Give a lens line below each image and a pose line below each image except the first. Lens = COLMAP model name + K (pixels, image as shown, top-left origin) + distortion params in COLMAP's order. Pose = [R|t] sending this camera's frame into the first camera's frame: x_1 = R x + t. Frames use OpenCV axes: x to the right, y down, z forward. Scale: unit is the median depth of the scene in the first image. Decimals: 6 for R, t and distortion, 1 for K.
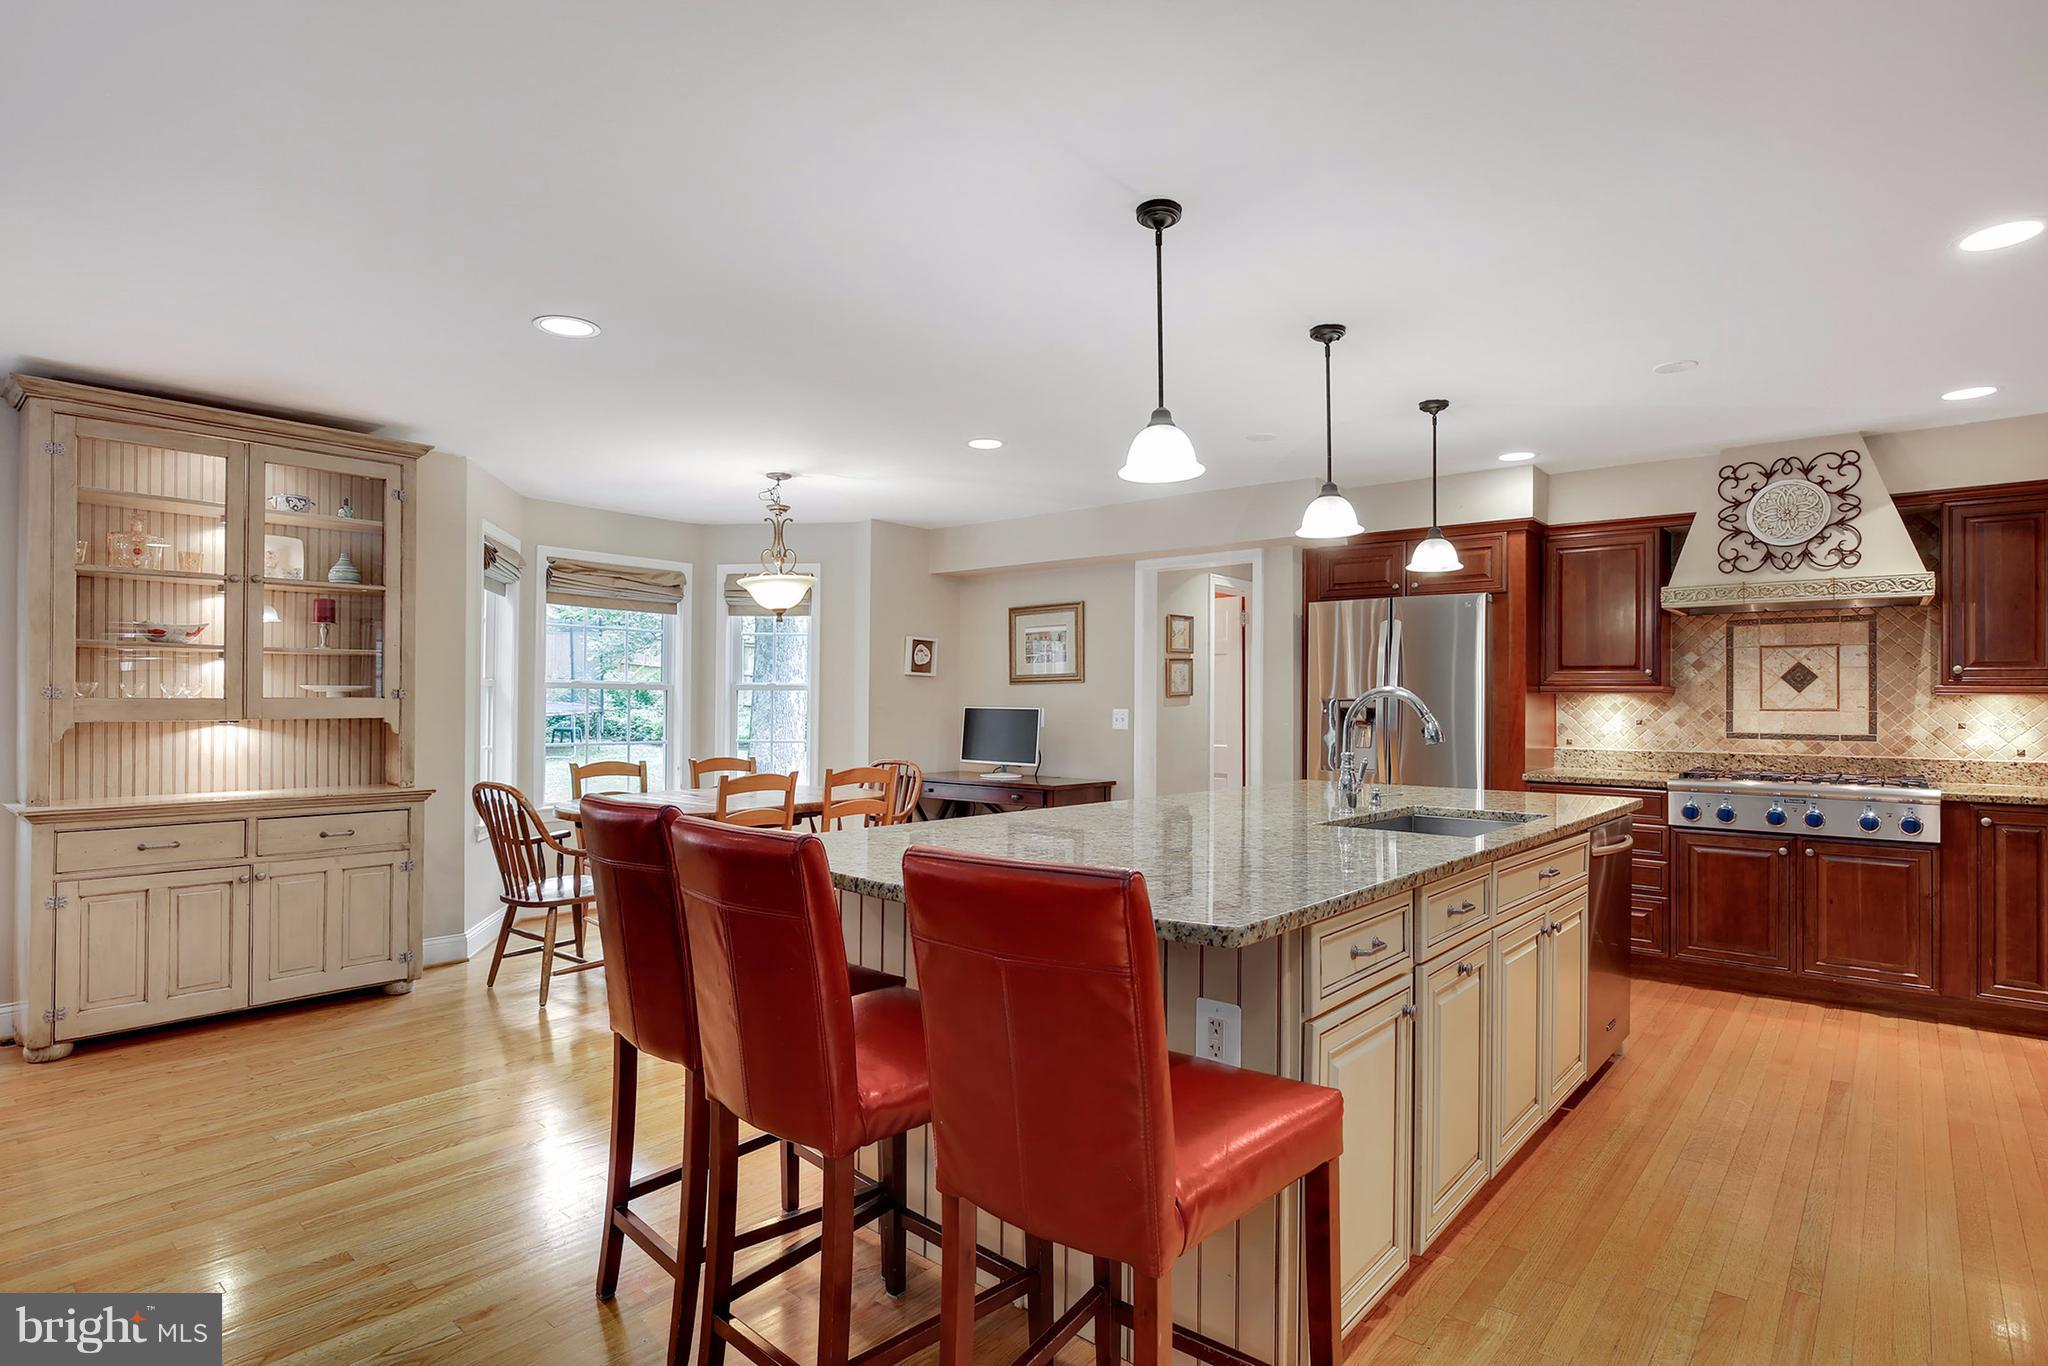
lens RADIAL K [[1051.5, 0, 1020.3], [0, 1051.5, 686.9], [0, 0, 1]] dist [-0.015844, 0.003655]
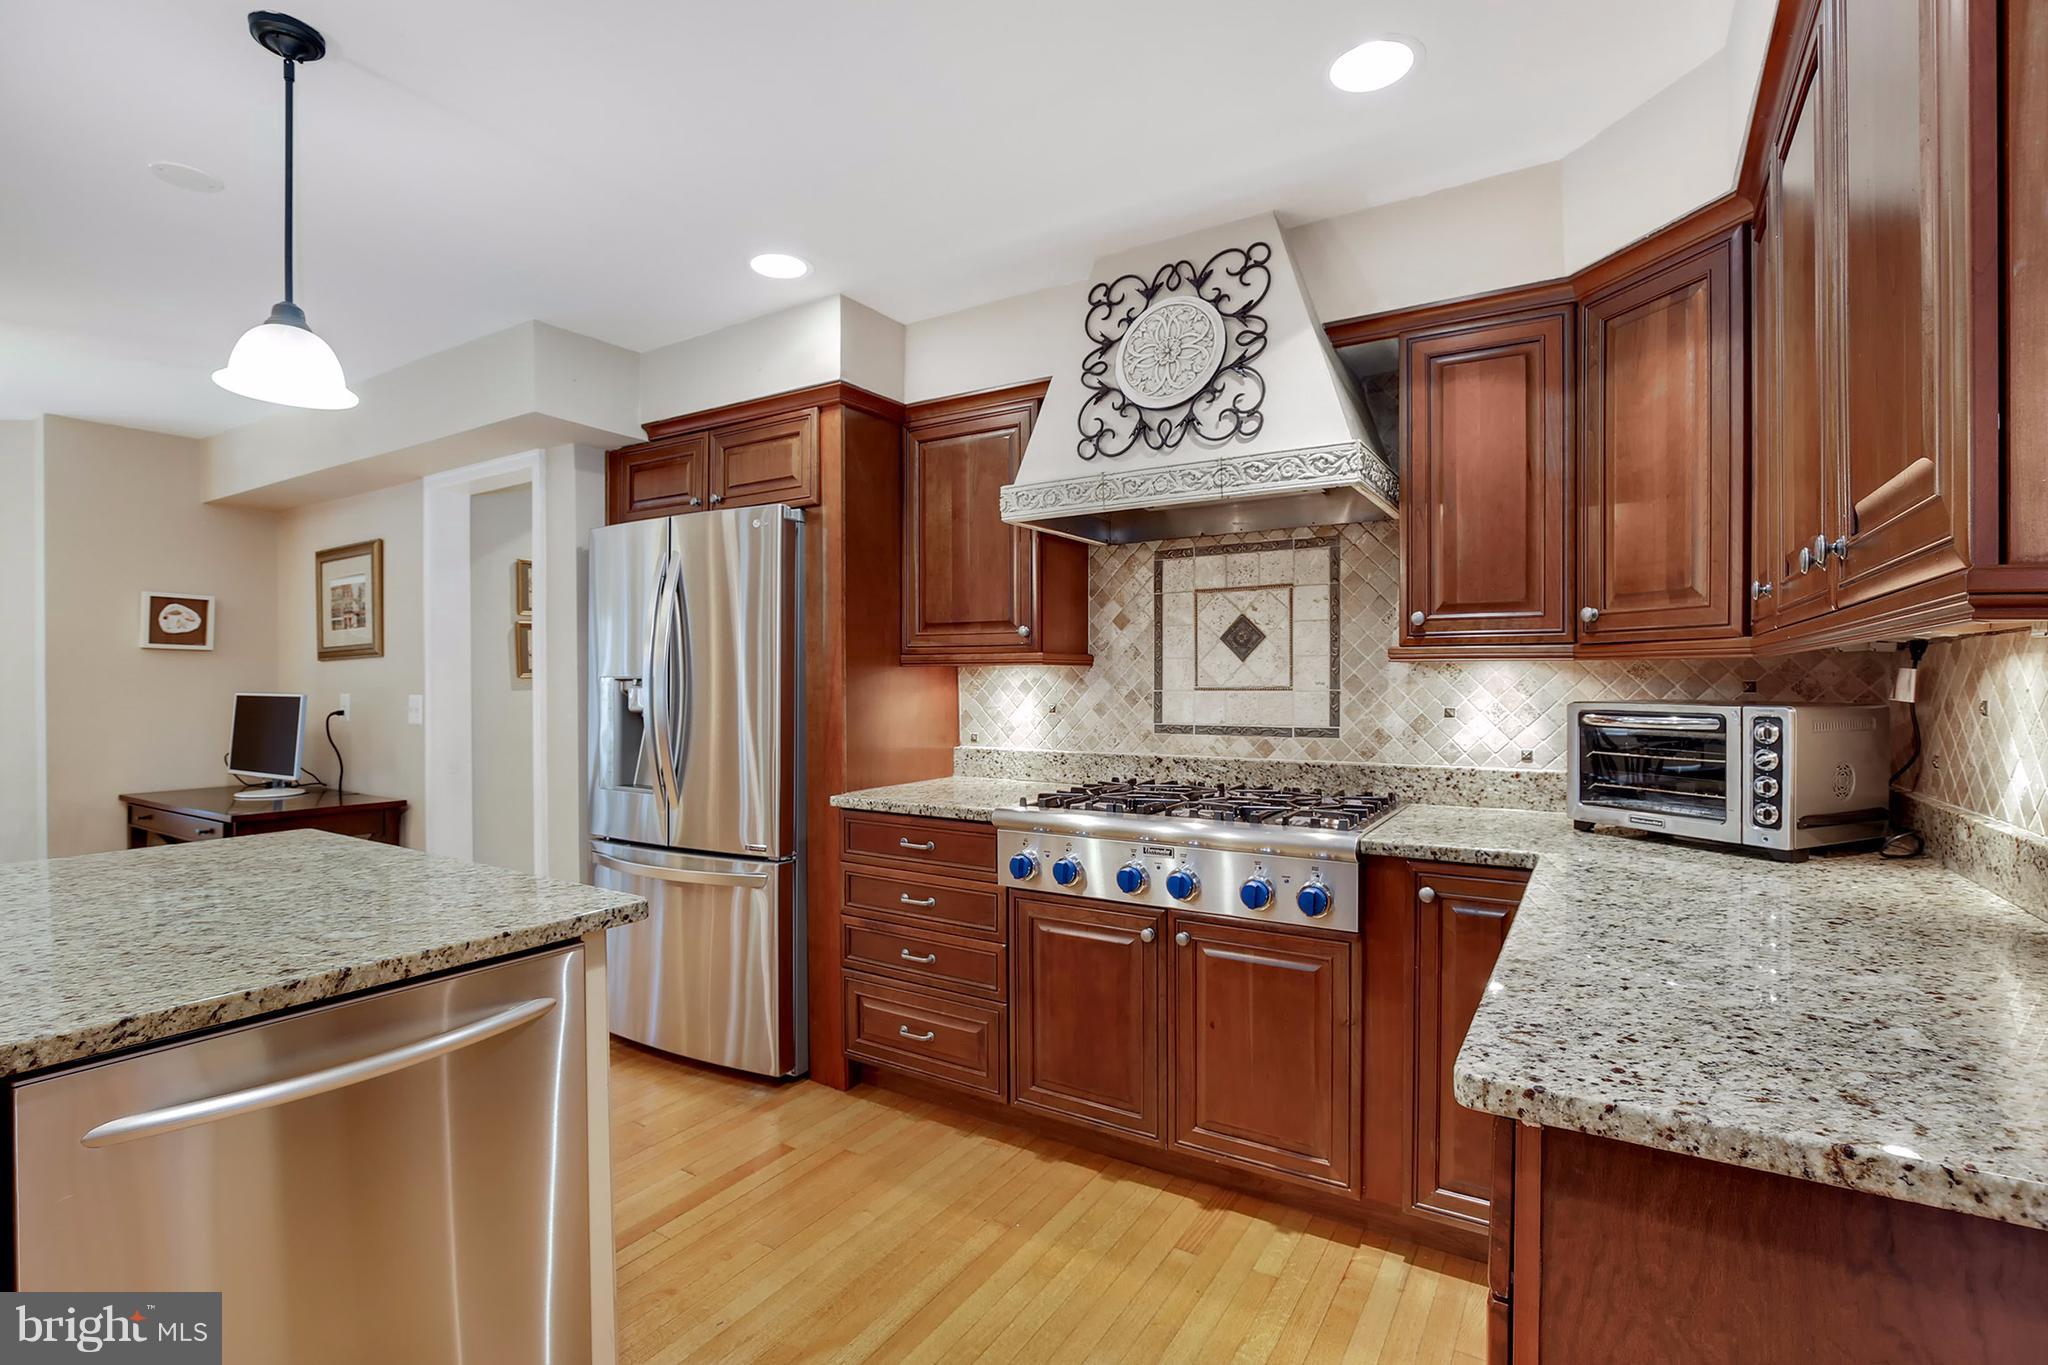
lens RADIAL K [[956.5, 0, 1020.5], [0, 956.5, 687.4], [0, 0, 1]] dist [-0.030117, -0.000008]
pose [[0.989046, -0.011278, 0.147175, 0.584319], [0.008029, 0.999711, 0.022651, 0.007886], [-0.147388, -0.021221, 0.988851, 0.491008]]
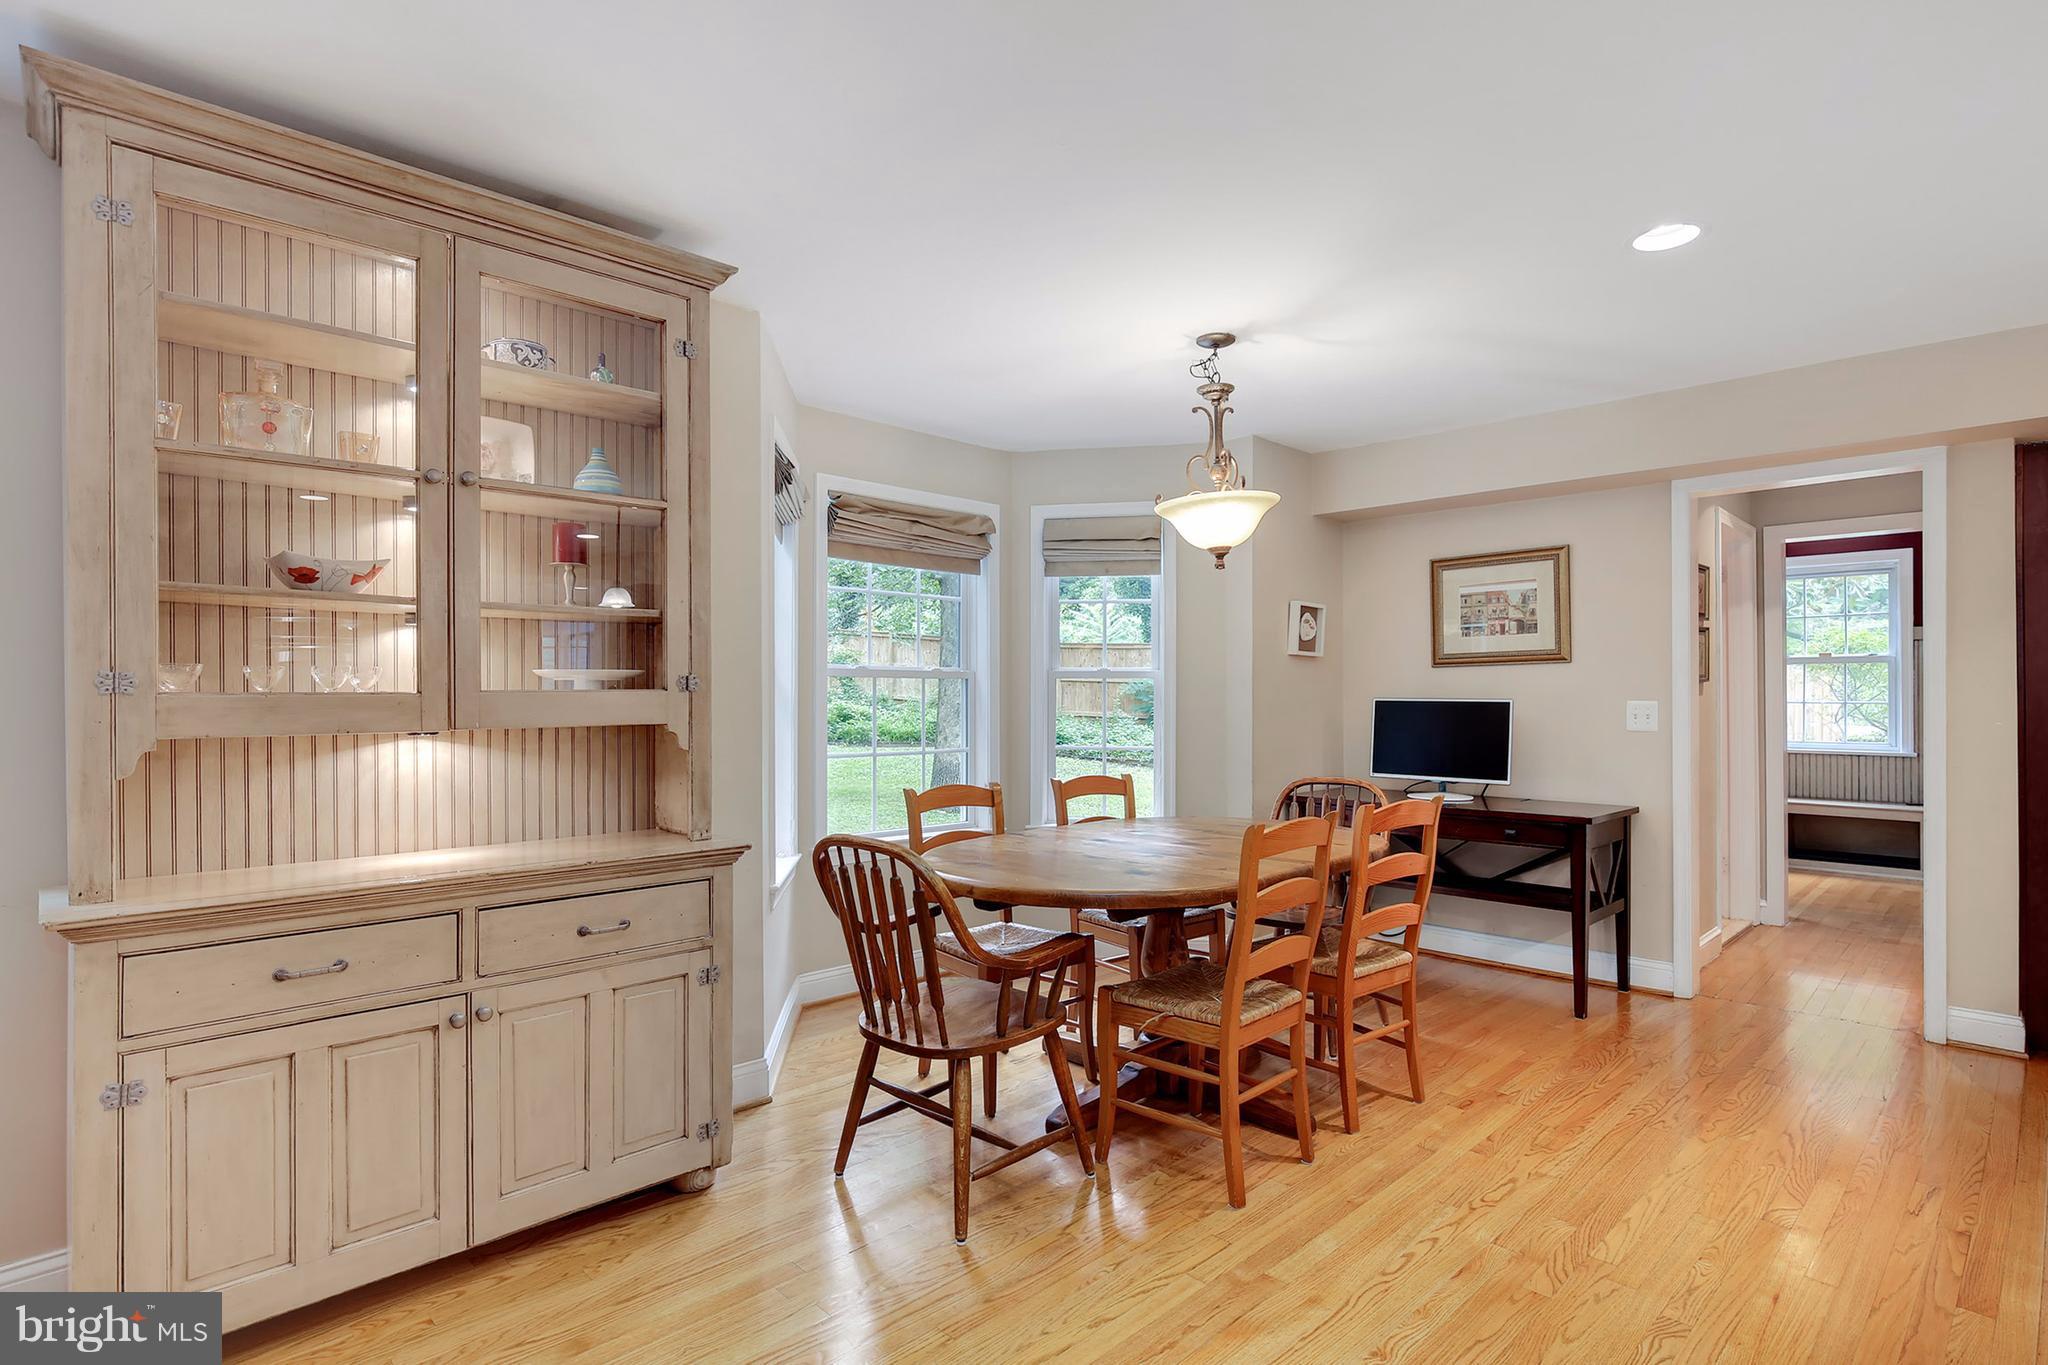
lens RADIAL K [[1051.5, 0, 1021.4], [0, 1051.5, 687.2], [0, 0, 1]] dist [-0.015844, 0.003655]
pose [[0.994460, -0.008133, -0.104800, -0.341639], [0.008841, 0.999941, 0.006291, 0.006638], [0.104742, -0.007183, 0.994473, 0.425019]]
